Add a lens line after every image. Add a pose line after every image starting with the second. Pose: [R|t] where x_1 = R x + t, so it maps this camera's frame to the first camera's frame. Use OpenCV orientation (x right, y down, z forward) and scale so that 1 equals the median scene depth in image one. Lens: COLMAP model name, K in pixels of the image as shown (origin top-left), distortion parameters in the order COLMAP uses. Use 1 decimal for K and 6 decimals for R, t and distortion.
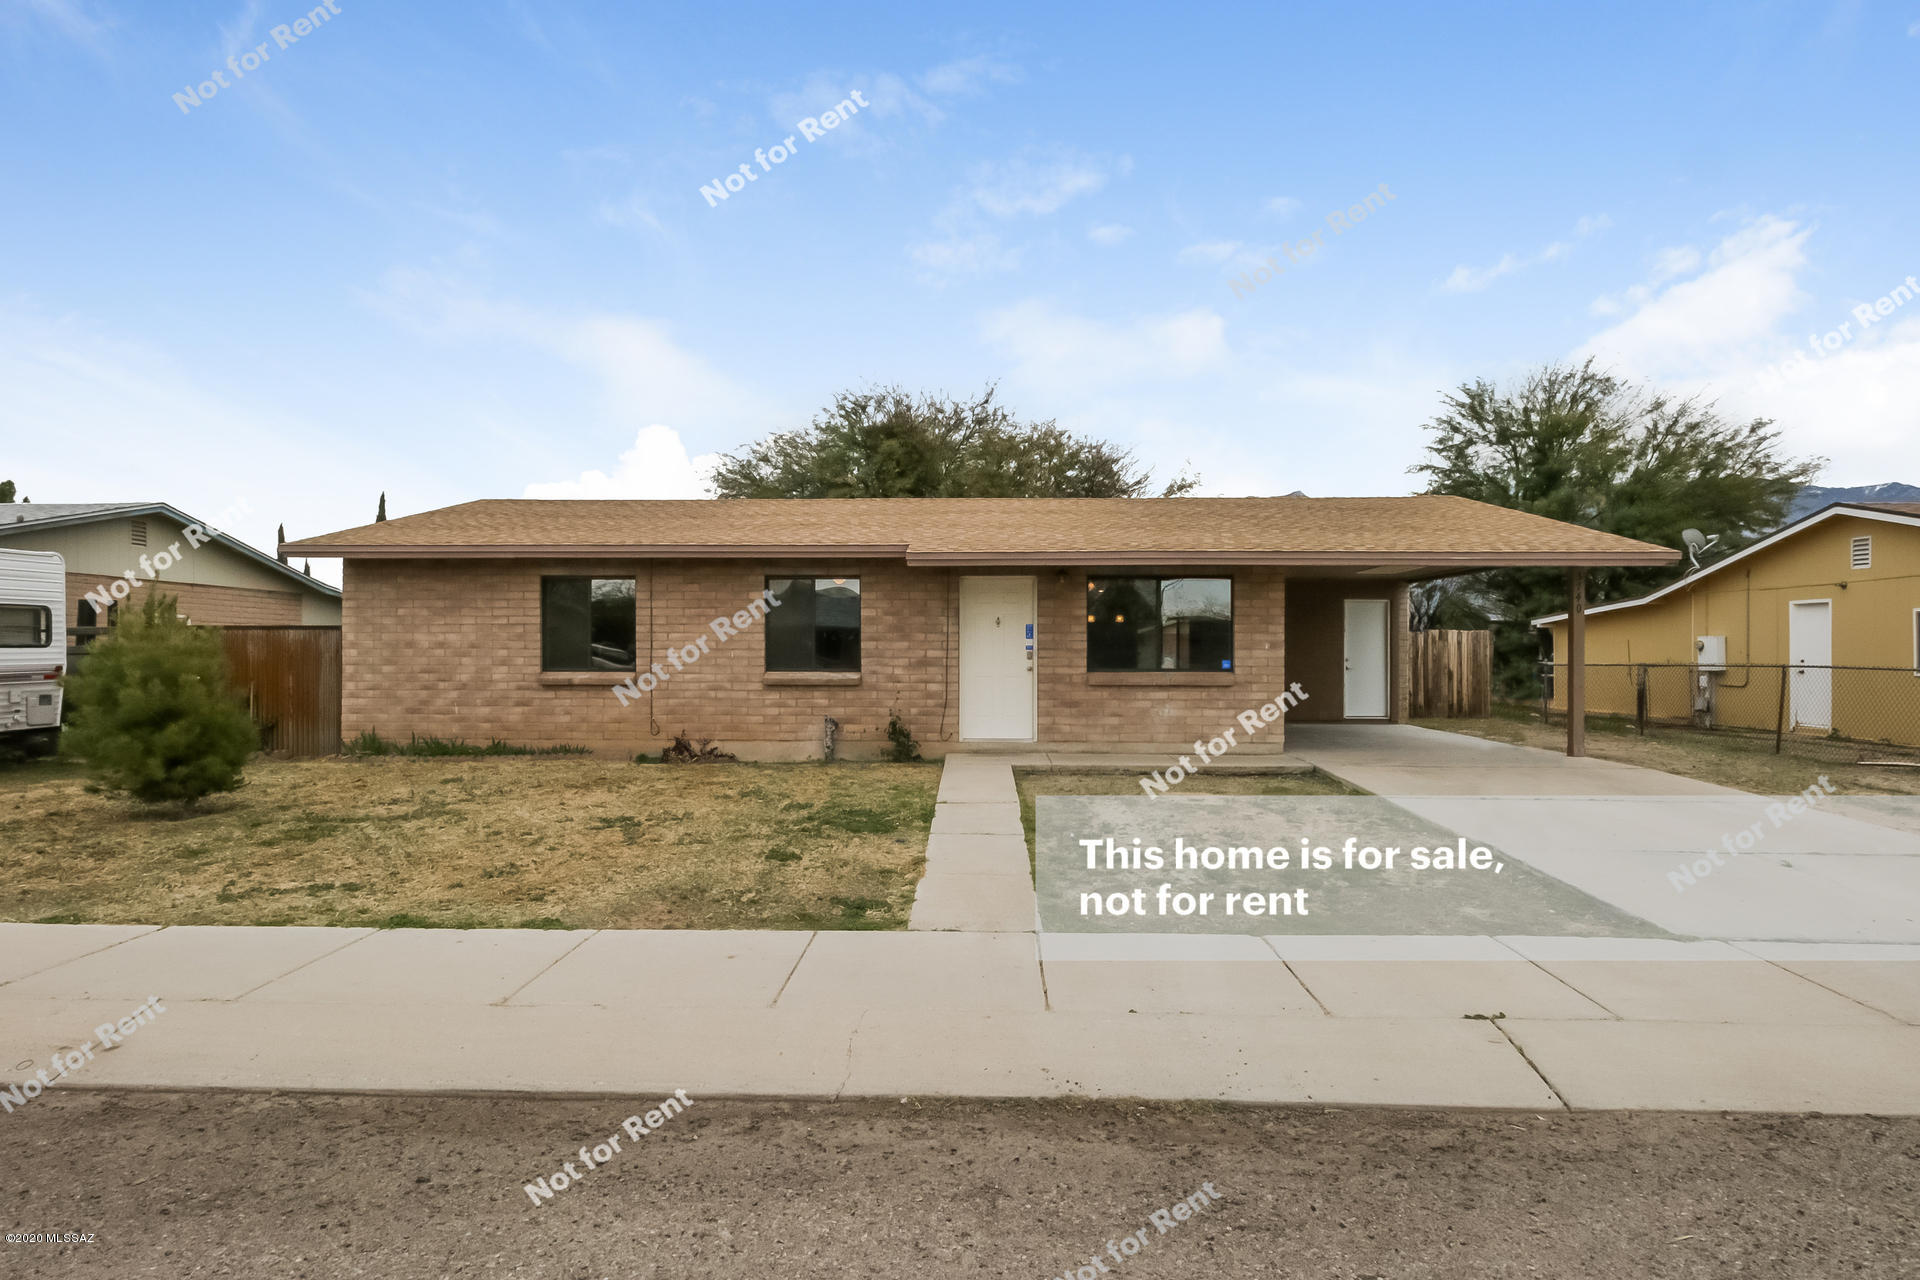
lens RADIAL K [[962.2, 0, 967.4], [0, 962.2, 640.4], [0, 0, 1]] dist [0.011909, 0.000218]
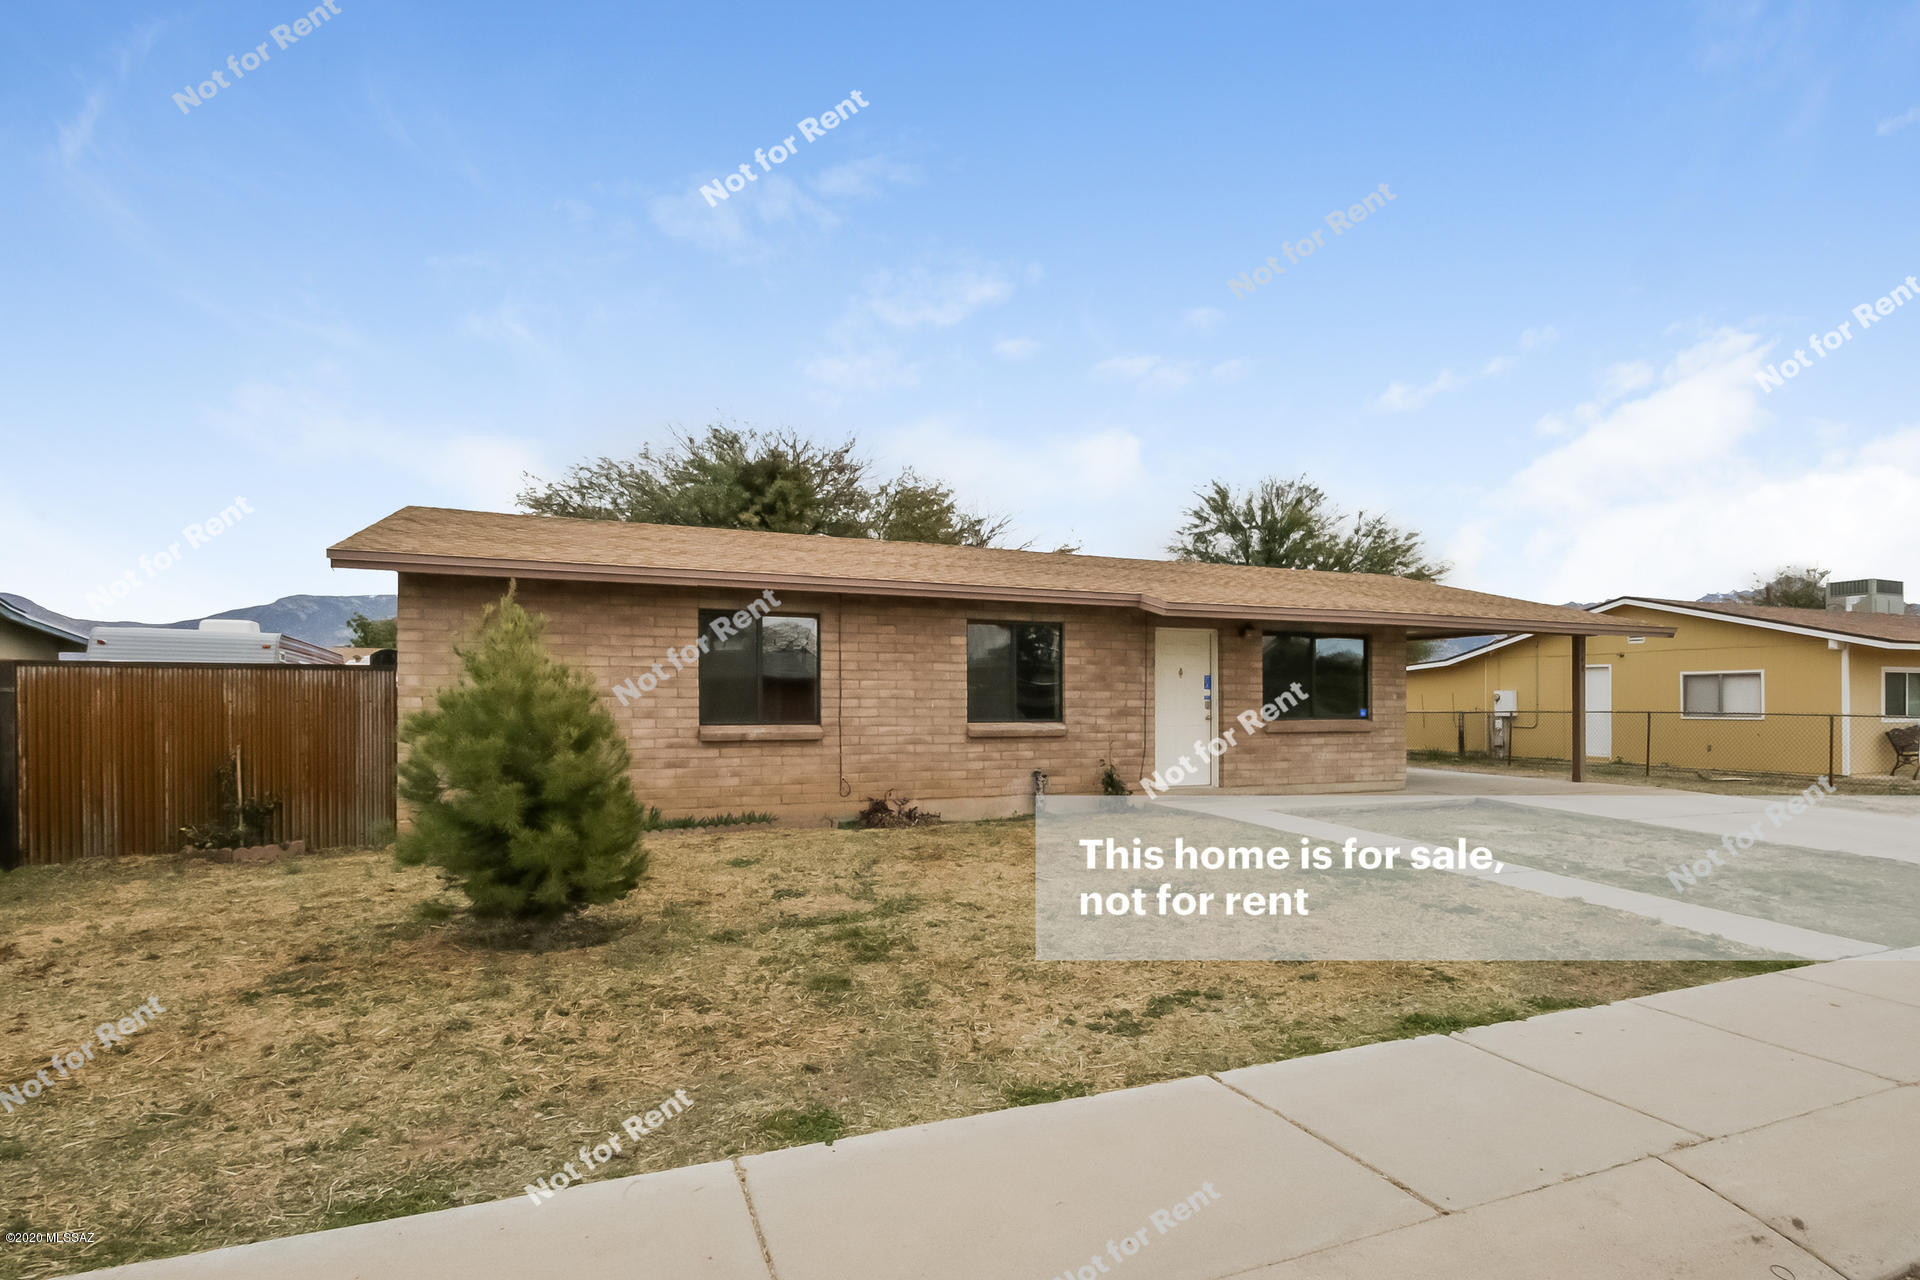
lens RADIAL K [[894.8, 0, 959.8], [0, 894.8, 715.8], [0, 0, 1]] dist [0.008918, -0.001547]
pose [[0.911711, -0.006162, 0.410787, -0.567608], [-0.004743, 0.999663, 0.025522, 0.003618], [-0.410806, -0.025217, 0.911374, 0.217525]]
